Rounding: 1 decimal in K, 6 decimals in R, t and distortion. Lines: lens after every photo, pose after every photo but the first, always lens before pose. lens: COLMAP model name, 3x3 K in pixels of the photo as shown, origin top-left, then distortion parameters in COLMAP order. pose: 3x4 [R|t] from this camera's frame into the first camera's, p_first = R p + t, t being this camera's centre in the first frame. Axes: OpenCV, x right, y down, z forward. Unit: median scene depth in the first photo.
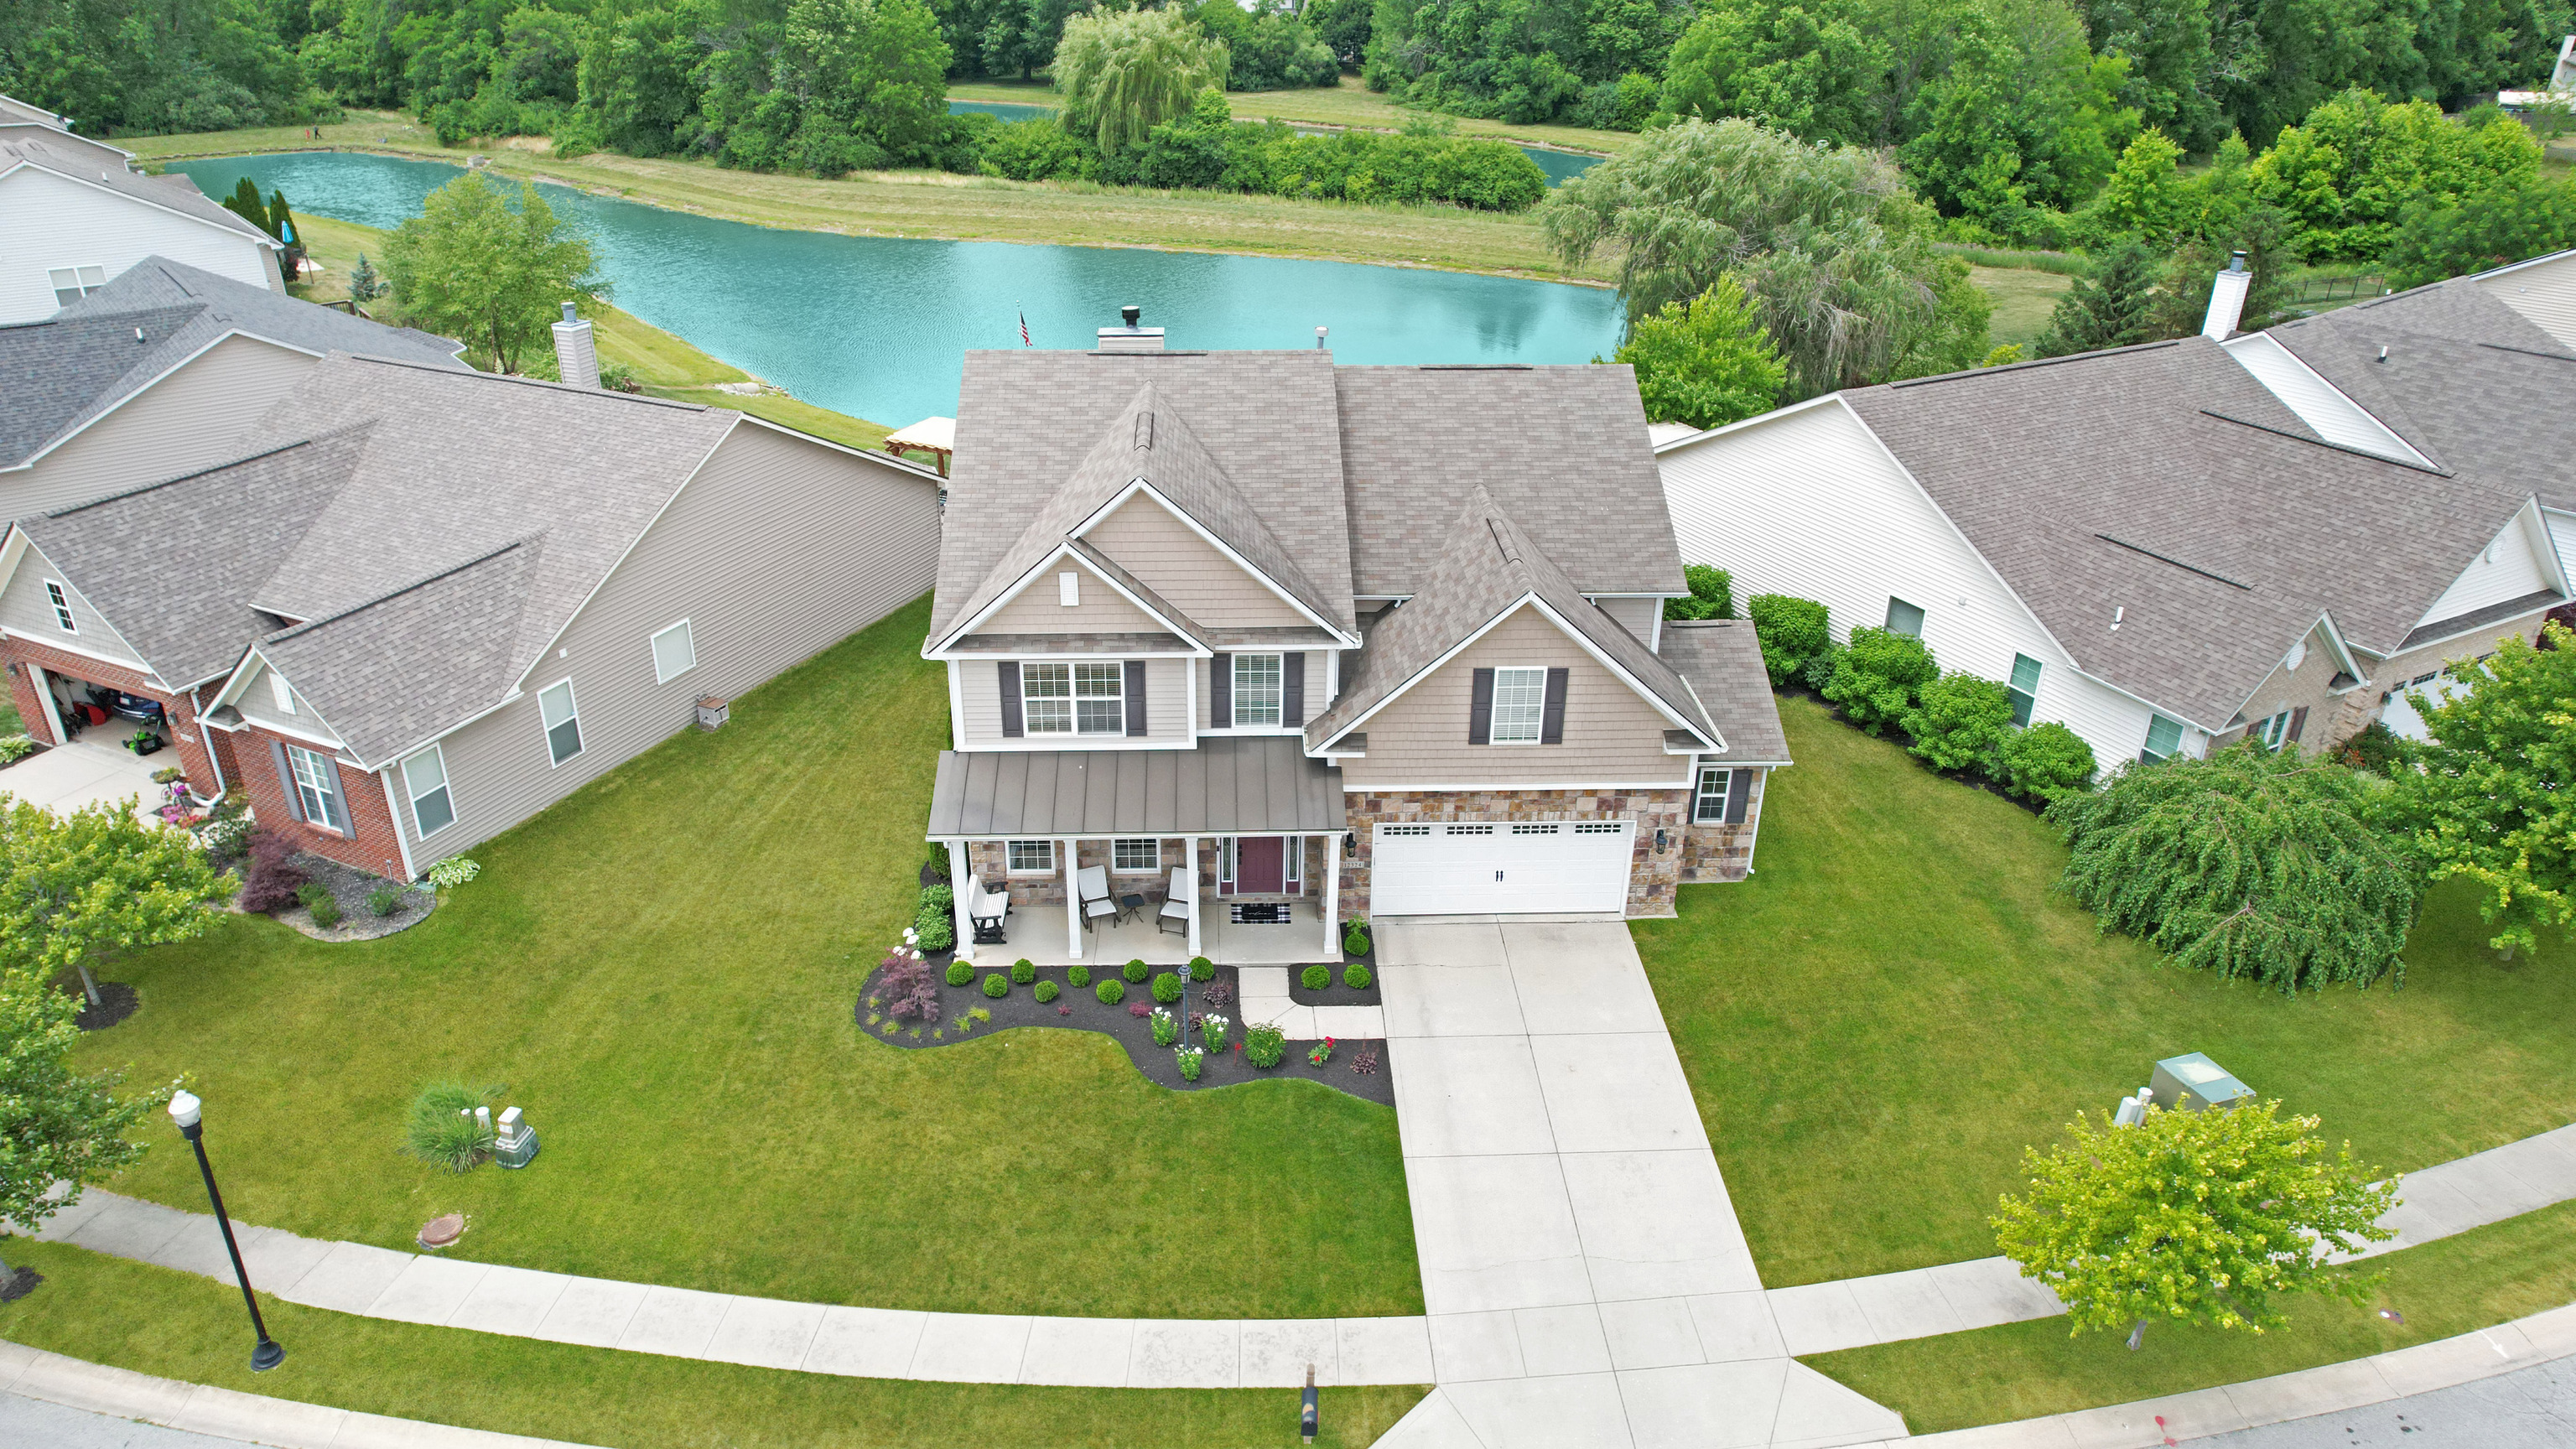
lens RADIAL K [[1624.0, 0, 1260.2], [0, 1624.0, 726.2], [0, 0, 1]] dist [-0.051300, 0.034890]
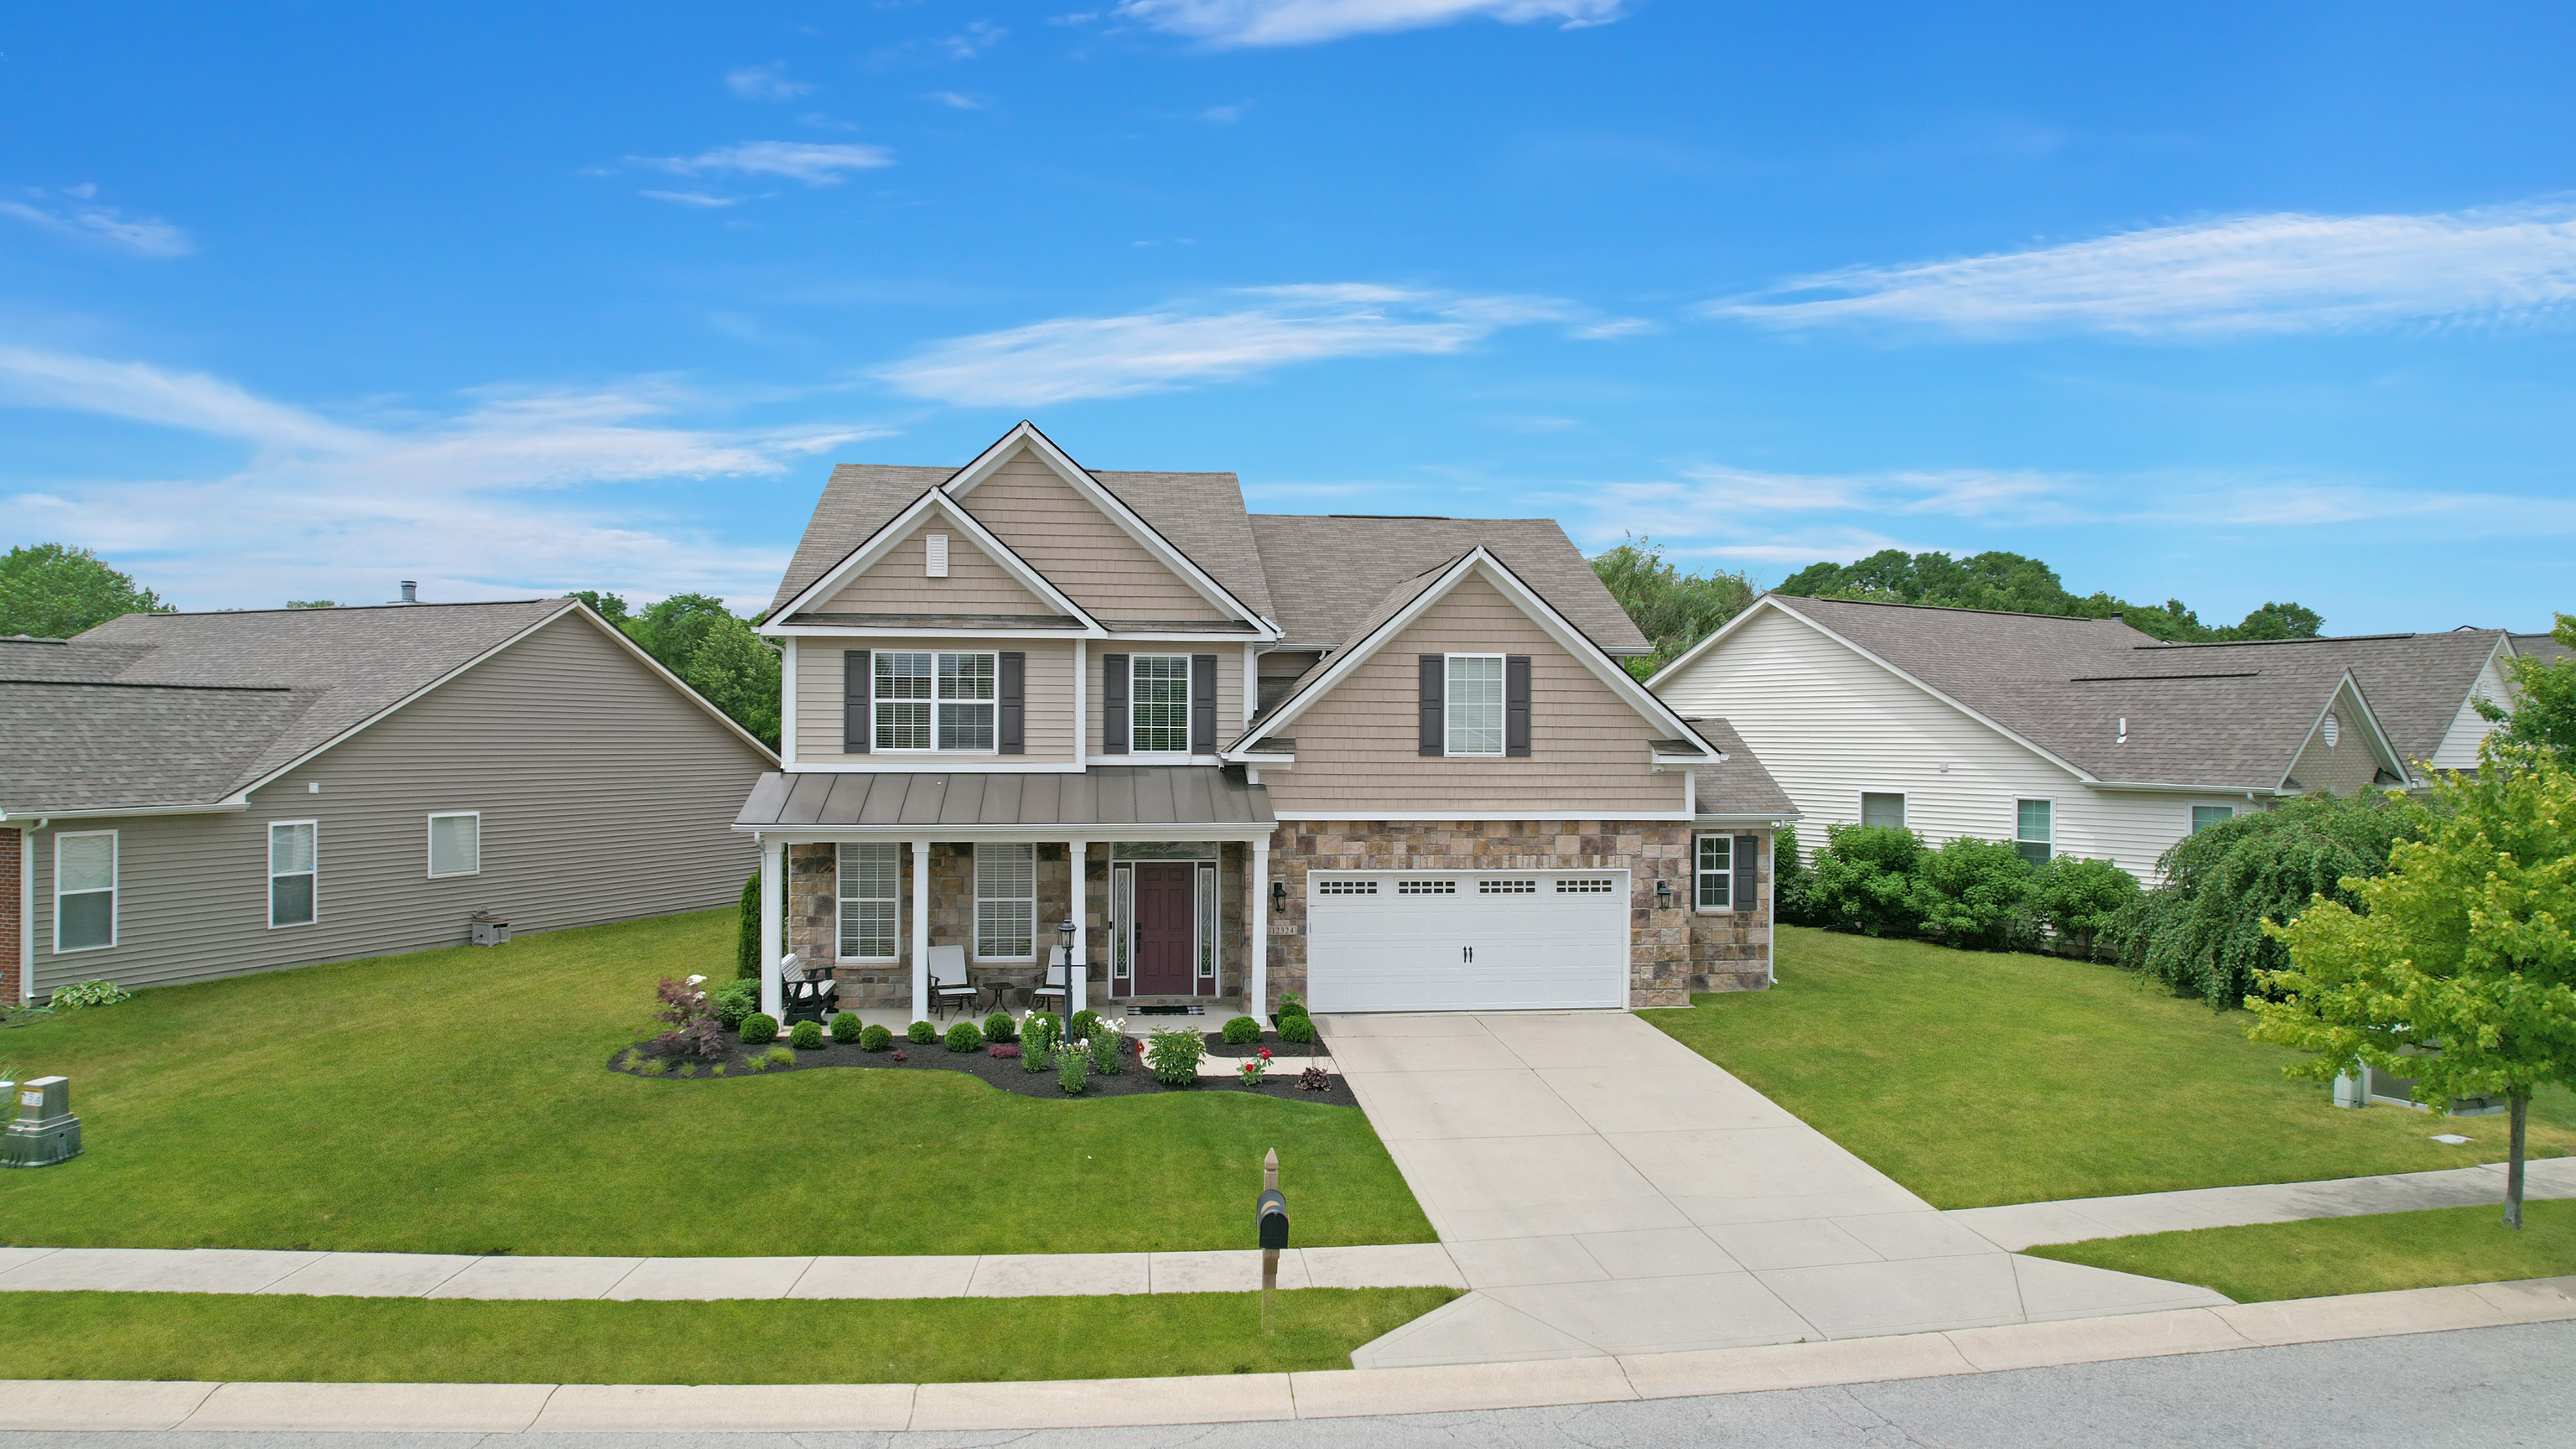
lens RADIAL K [[1624.0, 0, 1260.2], [0, 1624.0, 726.2], [0, 0, 1]] dist [-0.051300, 0.034890]
pose [[0.997383, -0.002110, 0.072274, -0.010673], [0.033897, 0.896569, -0.441605, 0.350001], [-0.063867, 0.442899, 0.894294, 0.259591]]
